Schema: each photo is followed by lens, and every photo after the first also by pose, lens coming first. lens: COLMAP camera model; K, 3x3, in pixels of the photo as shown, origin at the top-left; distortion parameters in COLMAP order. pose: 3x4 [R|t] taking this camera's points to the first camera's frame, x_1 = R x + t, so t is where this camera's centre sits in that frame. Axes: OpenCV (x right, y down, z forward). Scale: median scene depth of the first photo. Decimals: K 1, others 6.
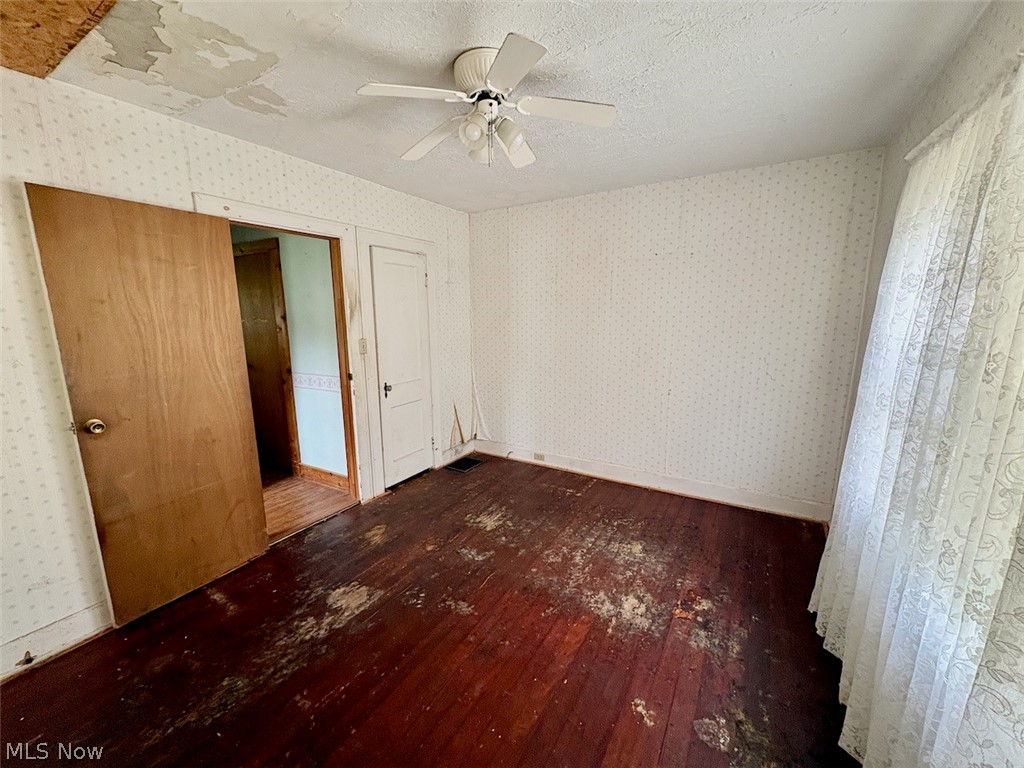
lens RADIAL K [[405.1, 0, 512.0], [0, 405.1, 384.0], [0, 0, 1]] dist [-0.000204, 0.000026]
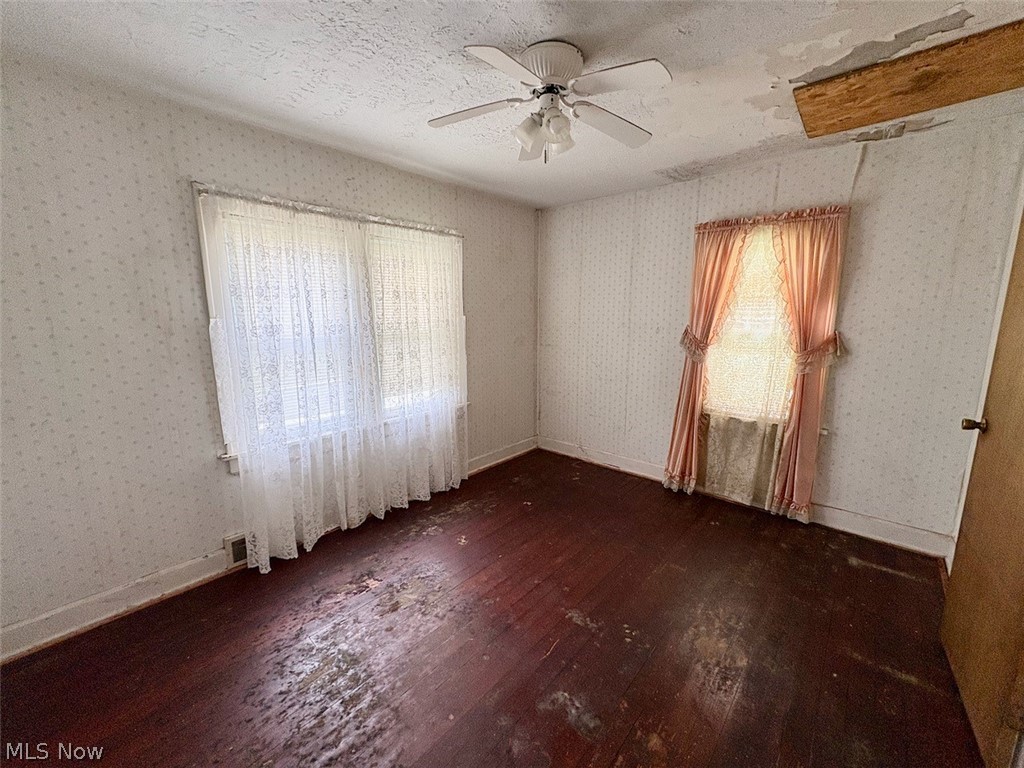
lens RADIAL K [[405.1, 0, 512.0], [0, 405.1, 384.0], [0, 0, 1]] dist [-0.000204, 0.000026]
pose [[-0.984465, -0.021023, 0.174319, -0.145501], [0.041626, 0.936558, 0.348031, -0.350432], [-0.170577, 0.349880, -0.921134, 2.001831]]
